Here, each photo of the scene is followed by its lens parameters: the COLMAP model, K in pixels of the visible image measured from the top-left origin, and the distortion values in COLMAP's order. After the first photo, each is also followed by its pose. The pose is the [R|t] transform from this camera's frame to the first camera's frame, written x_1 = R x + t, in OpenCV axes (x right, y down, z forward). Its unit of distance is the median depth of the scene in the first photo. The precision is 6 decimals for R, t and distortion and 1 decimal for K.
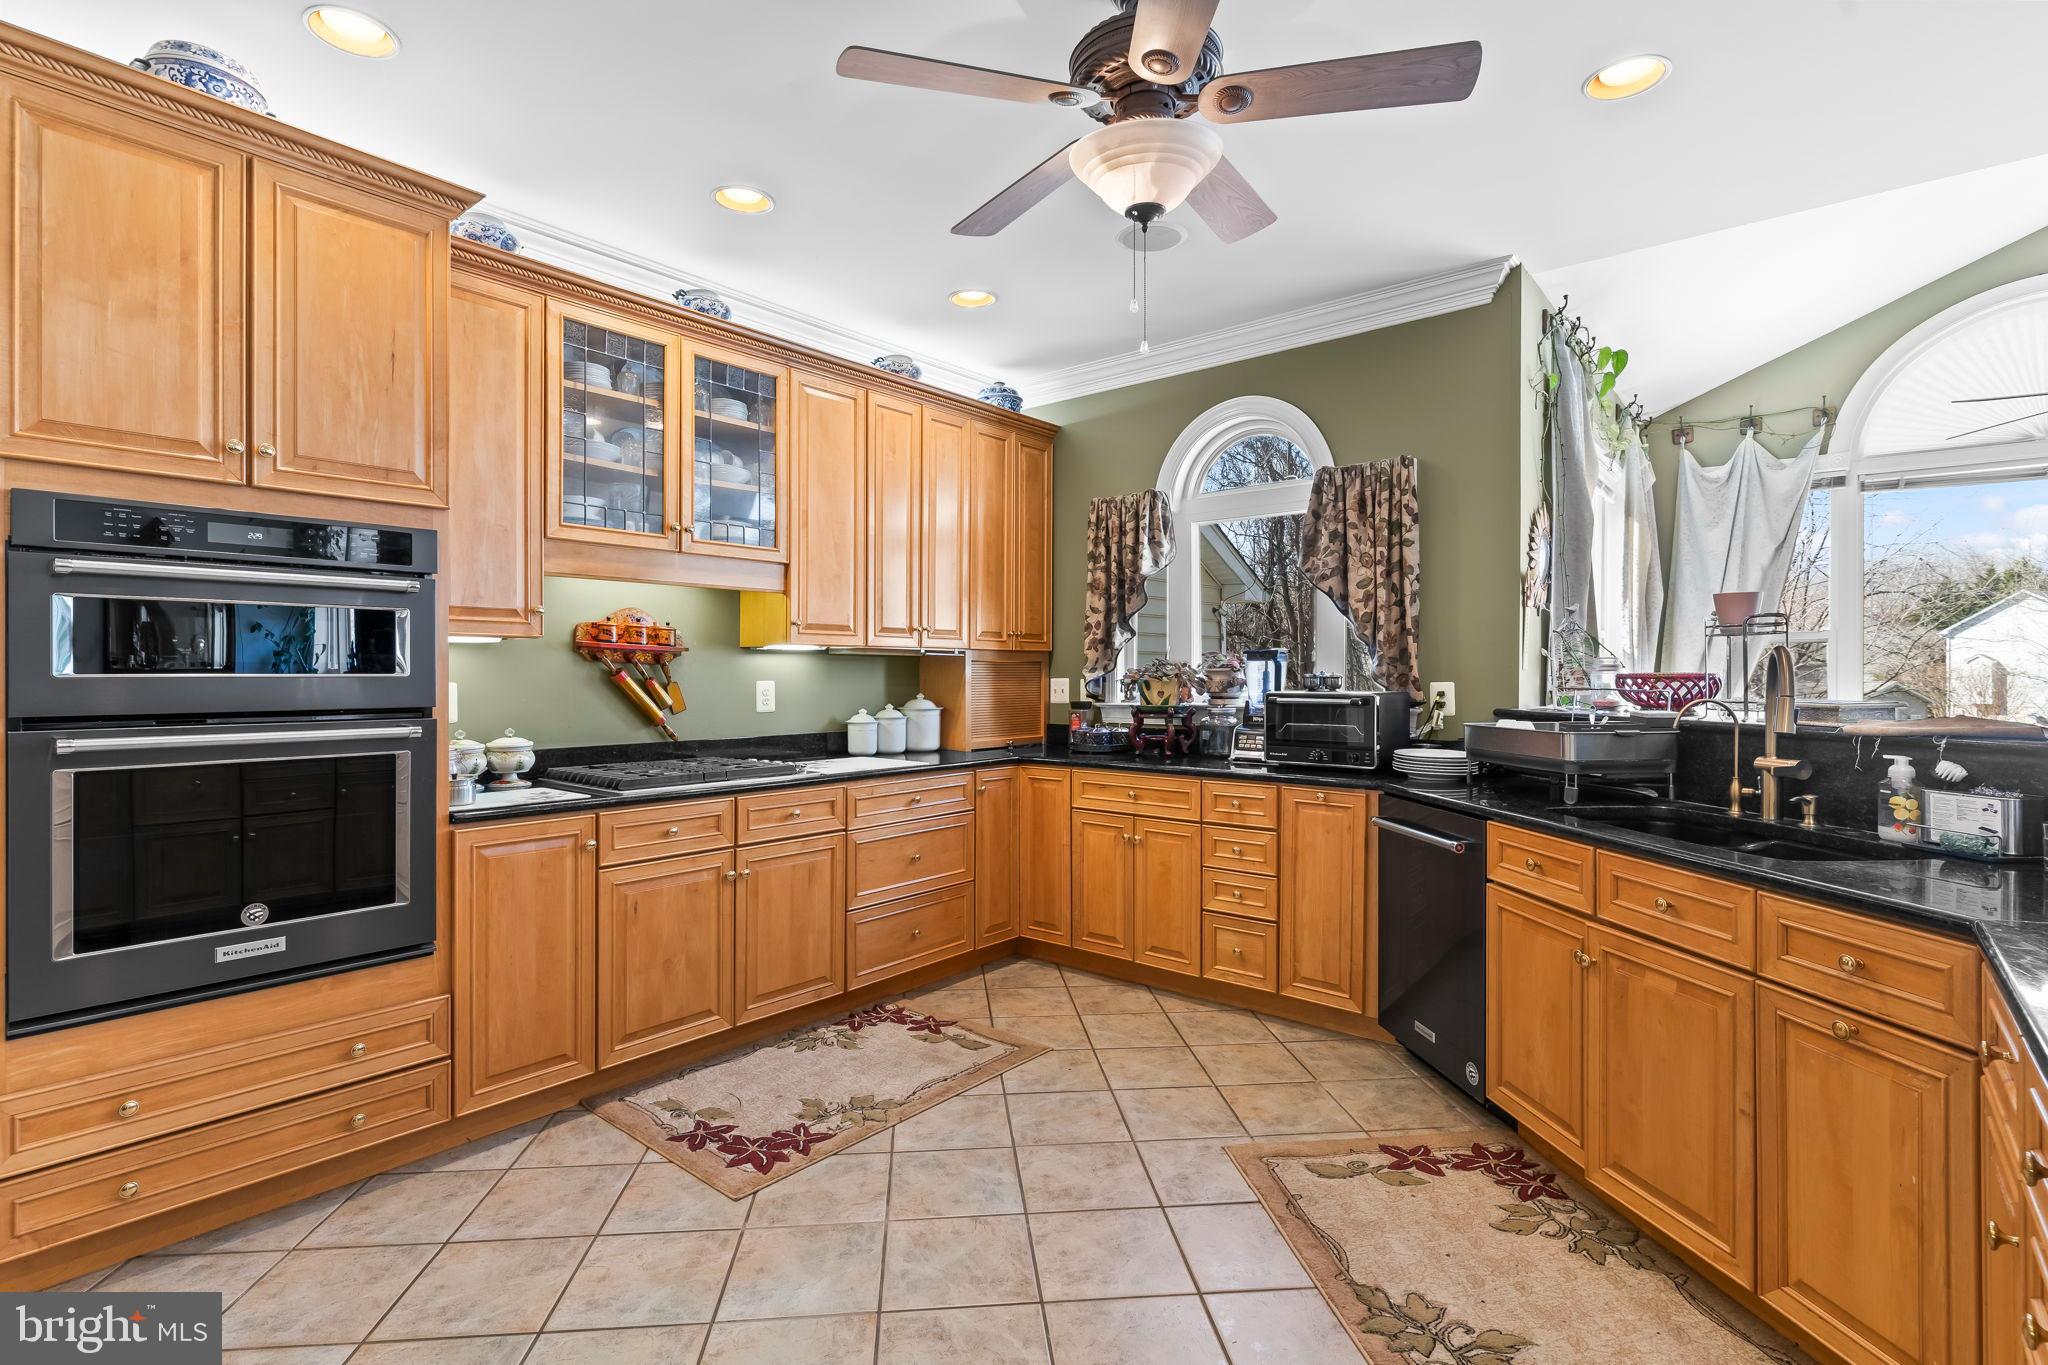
lens RADIAL K [[989.5, 0, 1021.5], [0, 989.5, 673.8], [0, 0, 1]] dist [0.000910, -0.001785]
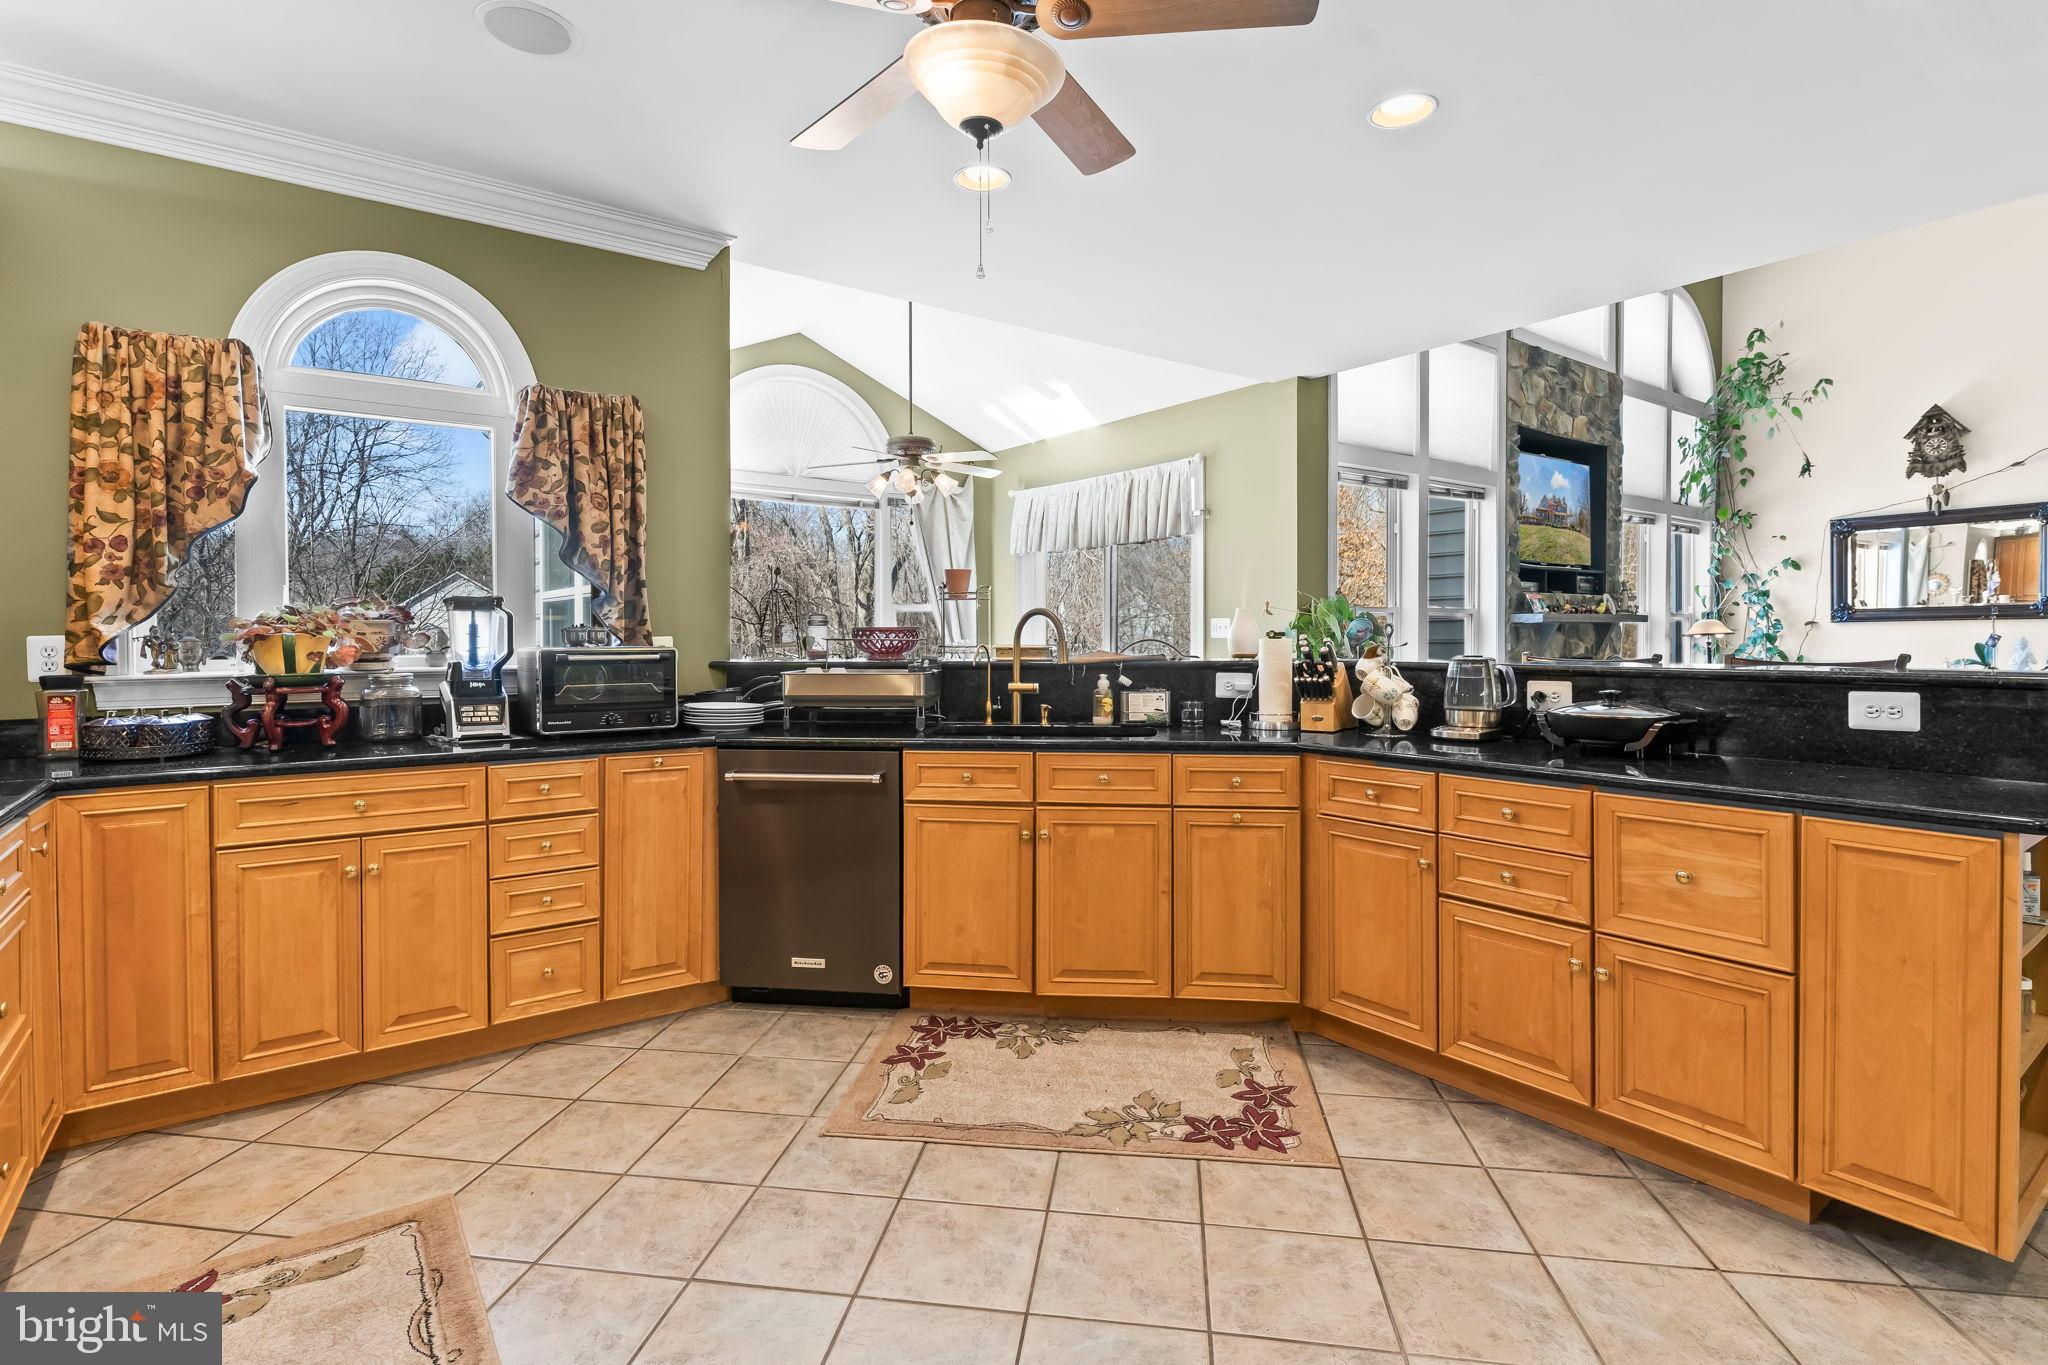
lens RADIAL K [[989.5, 0, 1016.9], [0, 989.5, 652.3], [0, 0, 1]] dist [0.000910, -0.001785]
pose [[0.231168, -0.015380, 0.972792, -0.491837], [0.004715, 0.999881, 0.014688, 0.012421], [-0.972902, 0.001191, 0.231213, 0.465610]]
